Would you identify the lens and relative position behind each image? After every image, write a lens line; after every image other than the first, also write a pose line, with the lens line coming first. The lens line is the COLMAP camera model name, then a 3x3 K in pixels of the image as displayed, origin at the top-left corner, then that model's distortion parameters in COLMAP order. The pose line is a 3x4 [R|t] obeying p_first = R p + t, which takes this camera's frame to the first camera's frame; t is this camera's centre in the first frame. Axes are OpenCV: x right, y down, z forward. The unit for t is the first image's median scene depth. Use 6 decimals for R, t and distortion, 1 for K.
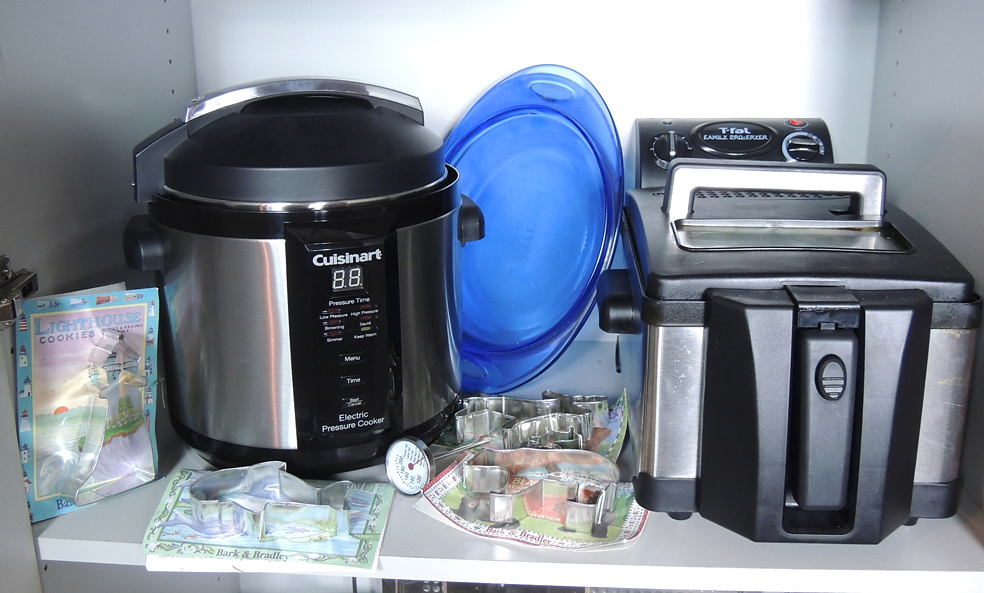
lens RADIAL K [[923.2, 0, 492.7], [0, 923.2, 294.6], [0, 0, 1]] dist [-0.021671, 0.000000]
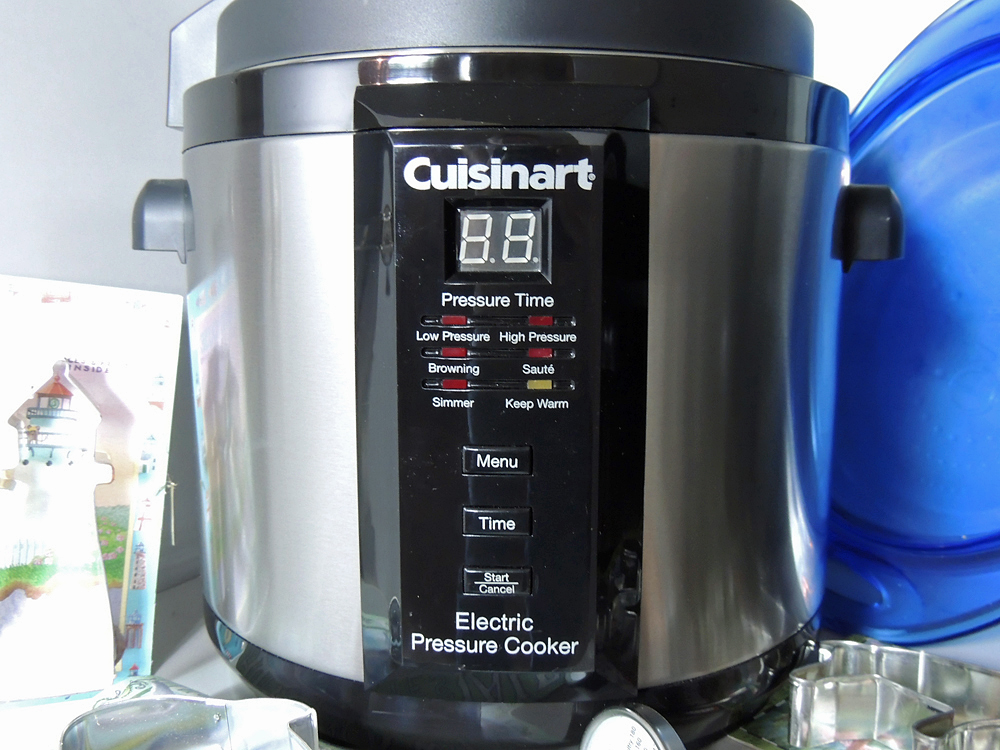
lens RADIAL K [[938.1, 0, 493.7], [0, 938.1, 377.9], [0, 0, 1]] dist [-0.029217, 0.000000]
pose [[0.910780, 0.064029, -0.407897, -0.001342], [-0.127445, 0.983260, -0.130222, 0.086441], [0.392731, 0.170588, 0.903694, 0.659281]]
